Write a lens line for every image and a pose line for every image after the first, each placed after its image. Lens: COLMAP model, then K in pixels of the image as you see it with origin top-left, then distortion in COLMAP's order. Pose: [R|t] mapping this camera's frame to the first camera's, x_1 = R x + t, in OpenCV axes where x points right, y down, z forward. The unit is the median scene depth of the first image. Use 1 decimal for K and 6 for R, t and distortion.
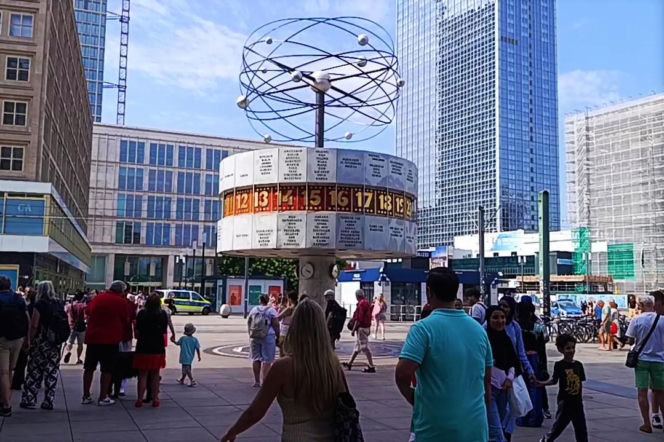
lens RADIAL K [[685.1, 0, 339.9], [0, 685.1, 217.1], [0, 0, 1]] dist [0.139157, -0.317537]
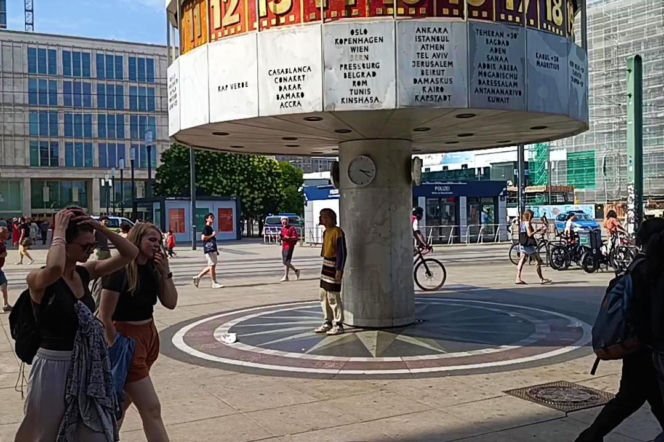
lens RADIAL K [[685.1, 0, 339.9], [0, 685.1, 217.1], [0, 0, 1]] dist [0.139157, -0.317537]
pose [[0.994948, -0.035255, 0.094001, -0.017346], [0.024091, 0.992797, 0.117363, 0.008495], [-0.097461, -0.114505, 0.988630, 0.082511]]
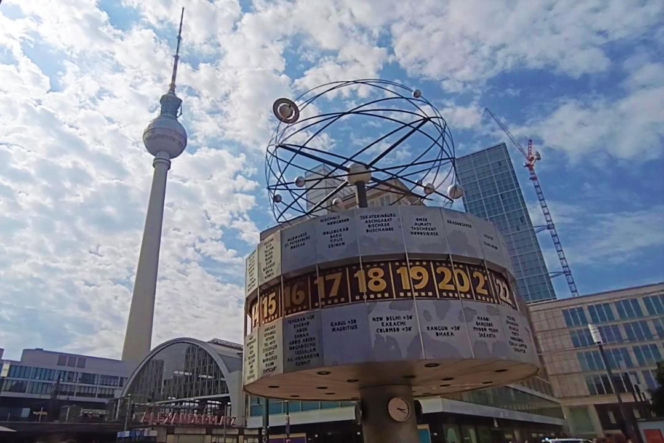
lens RADIAL K [[449.9, 0, 298.7], [0, 449.9, 221.7], [0, 0, 1]] dist [0.005186, -0.000311]
pose [[0.580236, -0.405763, -0.706175, 0.049713], [0.138999, 0.903674, -0.405034, 0.012695], [0.802500, 0.136858, 0.580744, 0.104805]]
